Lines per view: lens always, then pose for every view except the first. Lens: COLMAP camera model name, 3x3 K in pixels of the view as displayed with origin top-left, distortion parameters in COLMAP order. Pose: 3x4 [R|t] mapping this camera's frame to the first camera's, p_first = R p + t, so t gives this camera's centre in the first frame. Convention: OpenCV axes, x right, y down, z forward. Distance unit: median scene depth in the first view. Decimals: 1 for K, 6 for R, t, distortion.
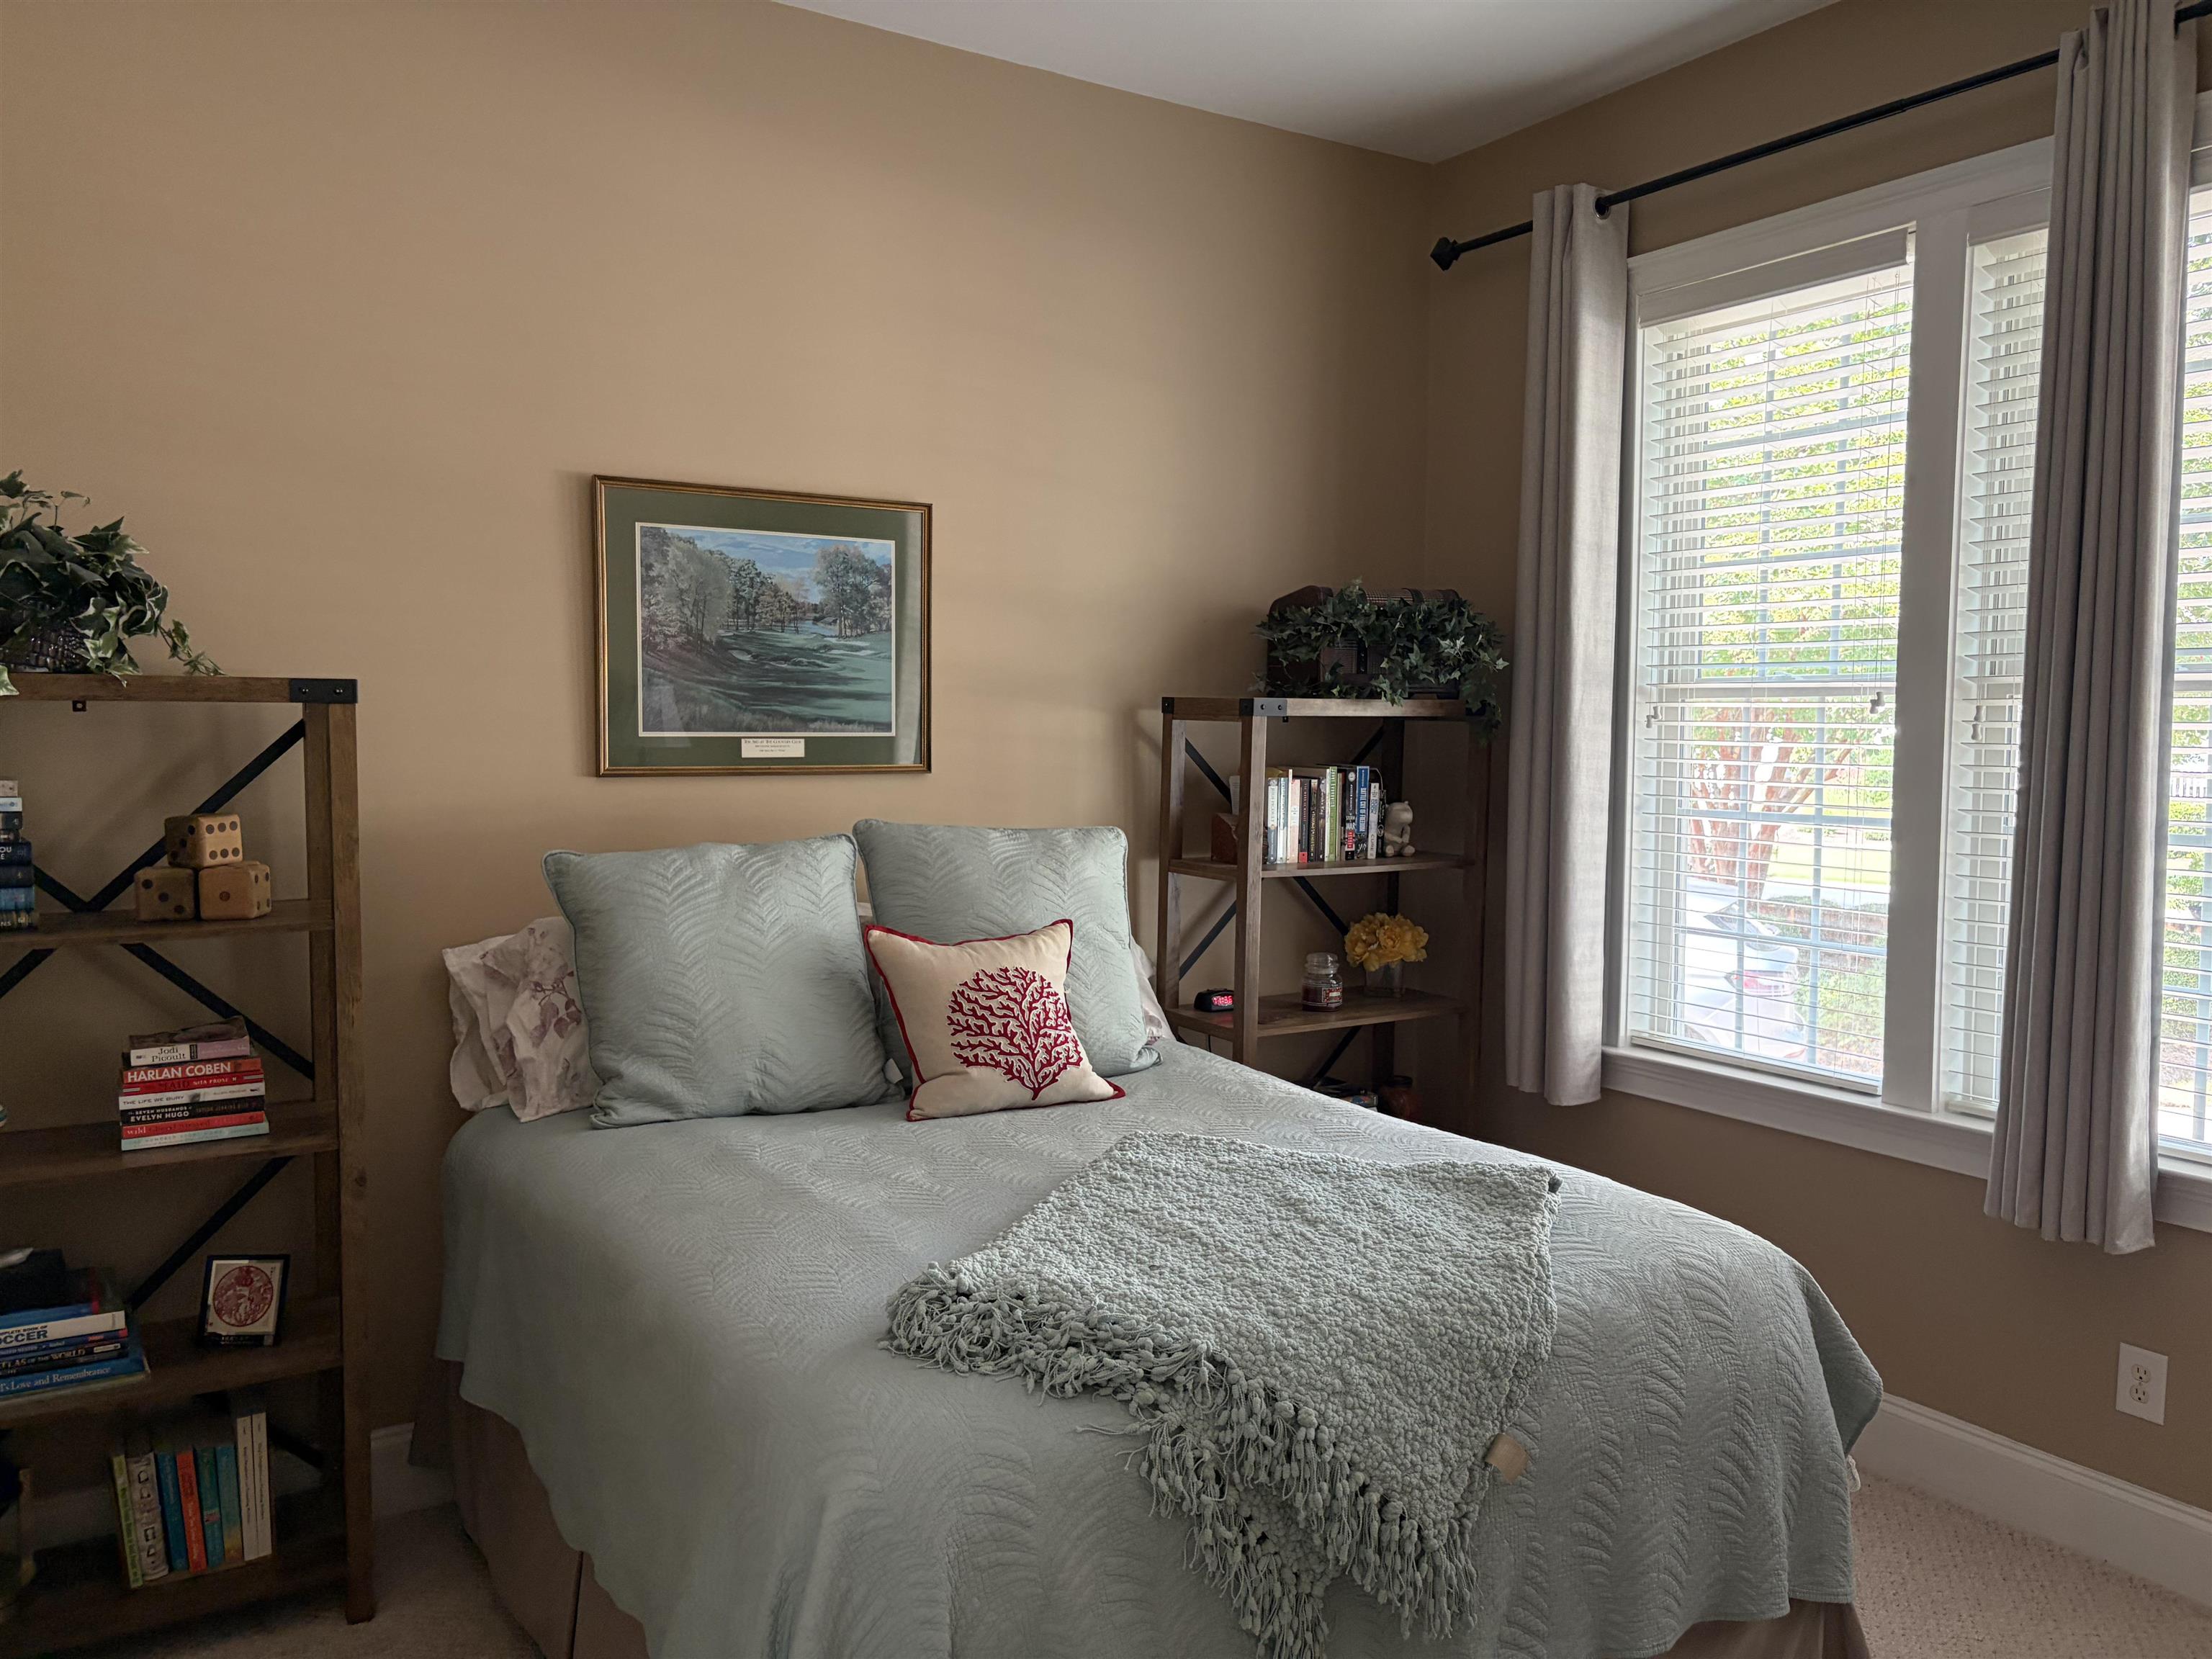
lens RADIAL K [[1626.8, 0, 1106.0], [0, 1626.8, 829.5], [0, 0, 1]] dist [0.100671, -0.190820]
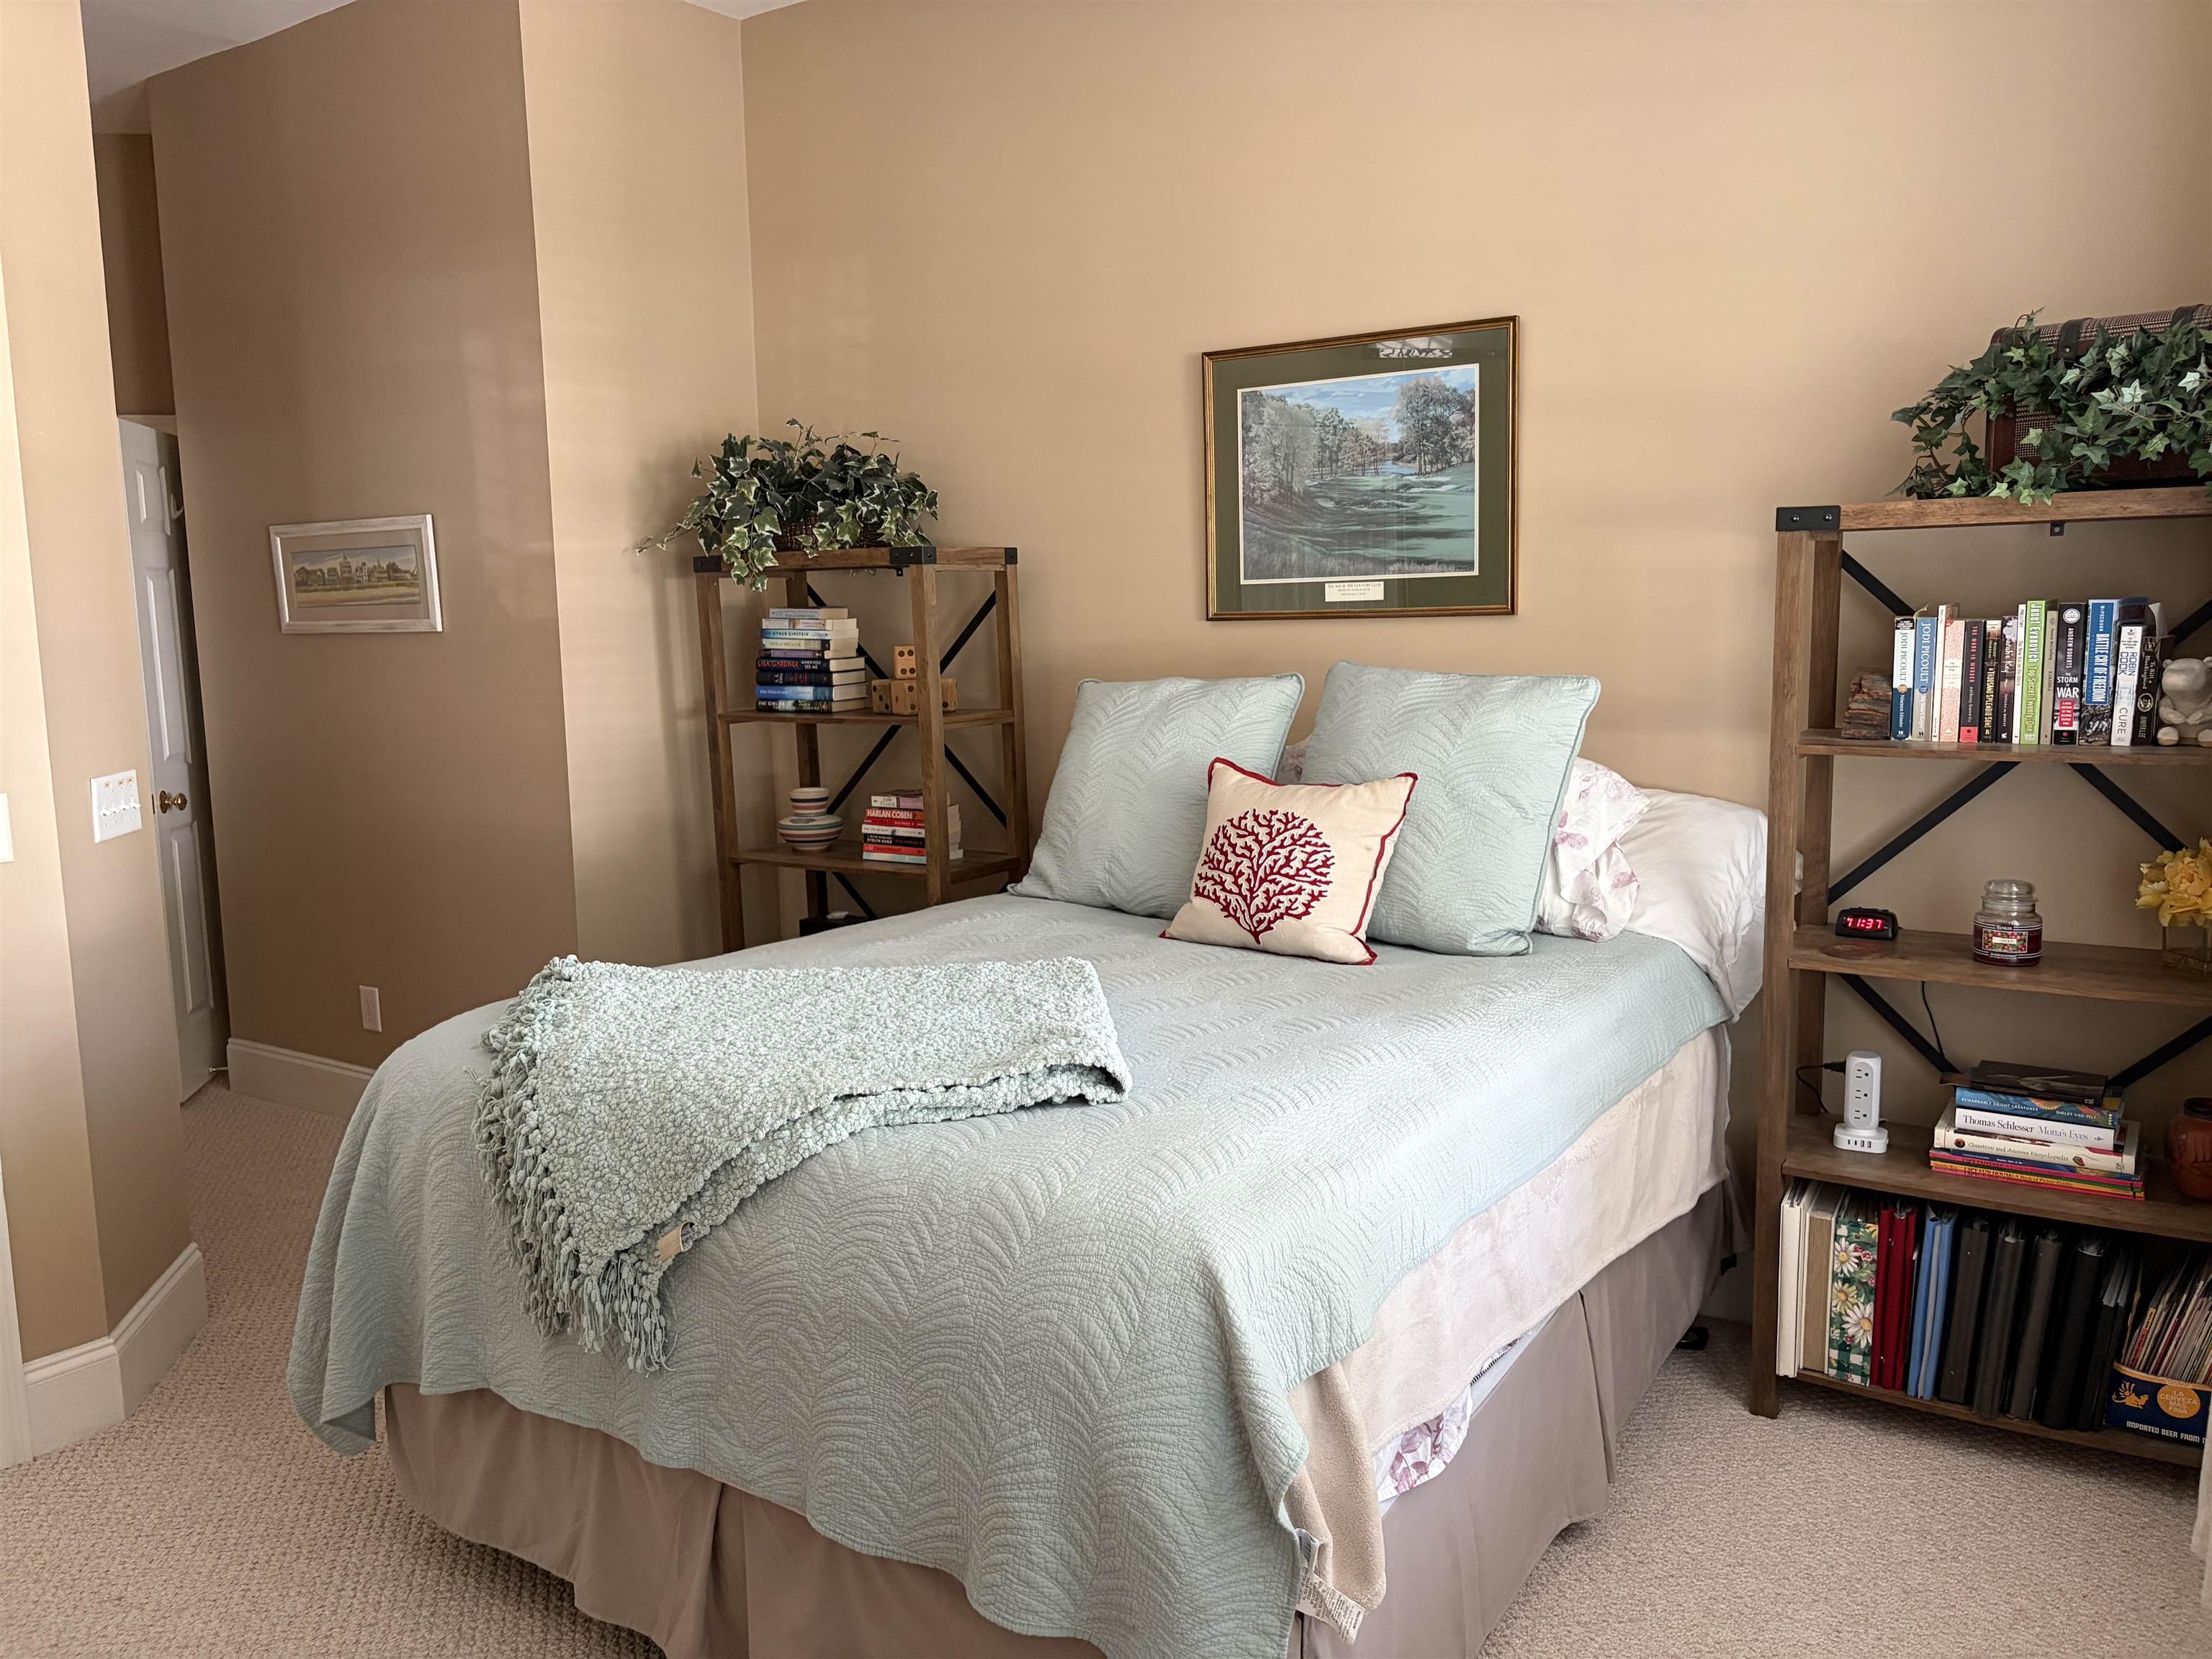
lens RADIAL K [[1626.8, 0, 1106.0], [0, 1626.8, 829.5], [0, 0, 1]] dist [0.100671, -0.190820]
pose [[0.409916, 0.109388, -0.905540, 0.696032], [-0.037790, 0.993967, 0.102963, -0.000899], [0.911340, -0.007986, 0.411577, 0.442161]]
